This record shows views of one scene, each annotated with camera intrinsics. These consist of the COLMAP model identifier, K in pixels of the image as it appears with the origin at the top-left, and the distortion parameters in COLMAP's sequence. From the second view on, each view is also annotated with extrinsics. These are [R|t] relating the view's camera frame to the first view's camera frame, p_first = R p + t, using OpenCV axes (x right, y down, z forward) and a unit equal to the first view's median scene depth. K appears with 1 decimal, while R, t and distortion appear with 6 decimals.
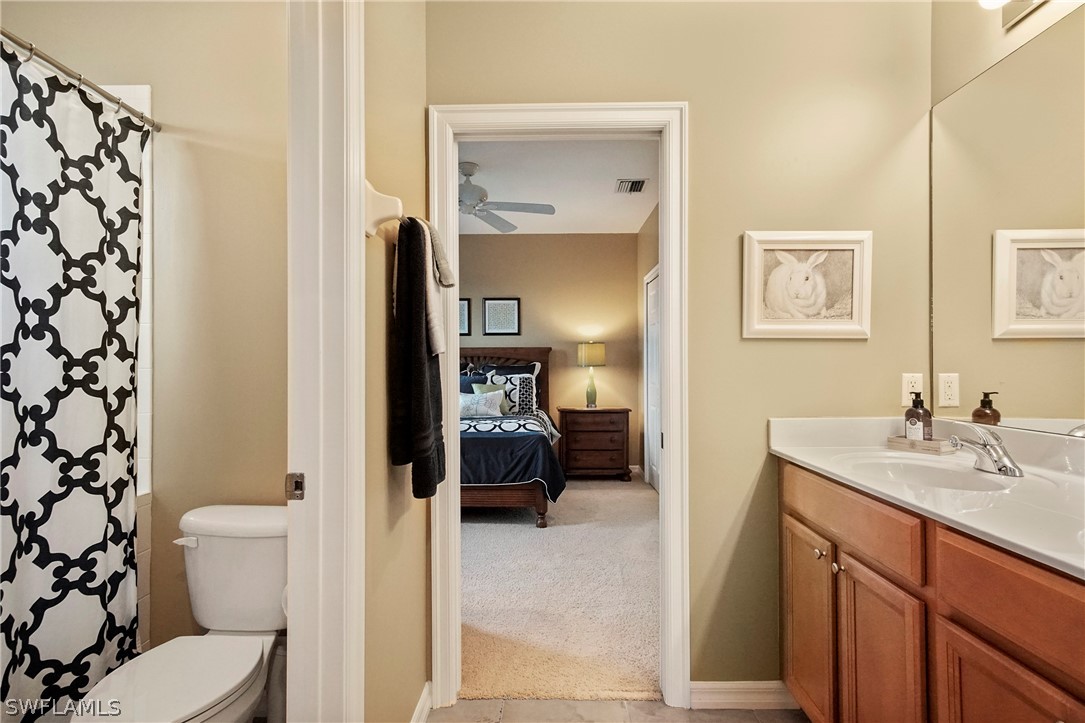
lens RADIAL K [[561.5, 0, 544.0], [0, 561.5, 373.2], [0, 0, 1]] dist [0.000590, 0.000014]
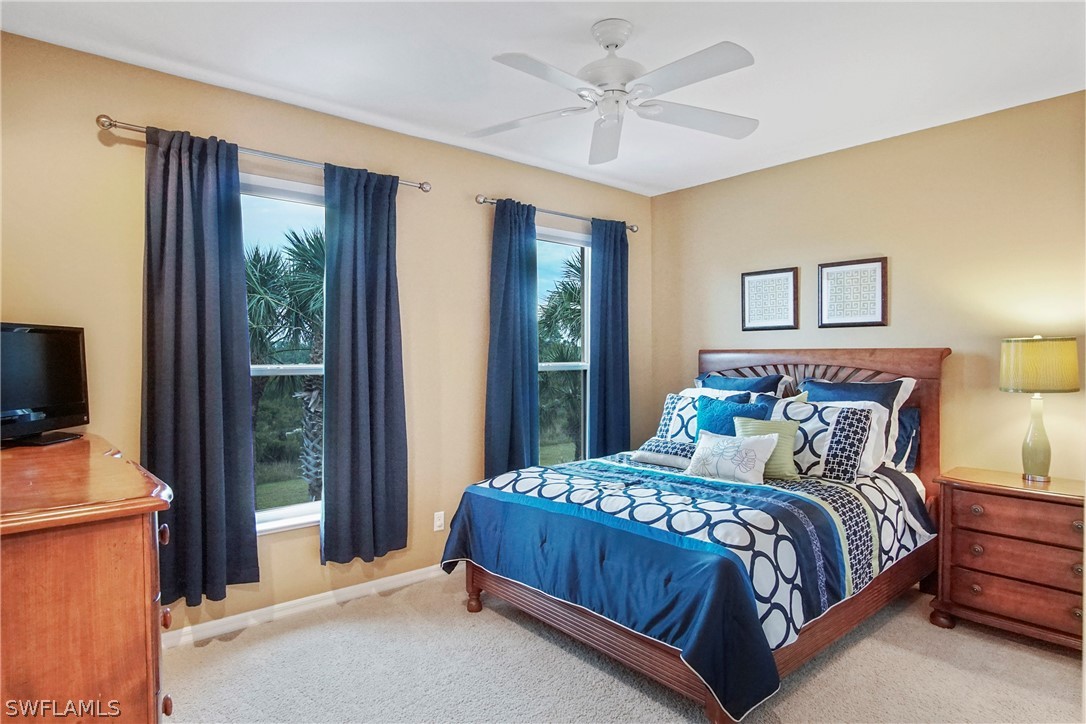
lens RADIAL K [[602.7, 0, 556.3], [0, 602.7, 371.5], [0, 0, 1]] dist [-0.003350, 0.000419]
pose [[0.674872, 0.024269, -0.737536, 0.195023], [-0.009232, 0.999658, 0.024447, -0.039428], [0.737877, -0.009690, 0.674866, 0.421536]]
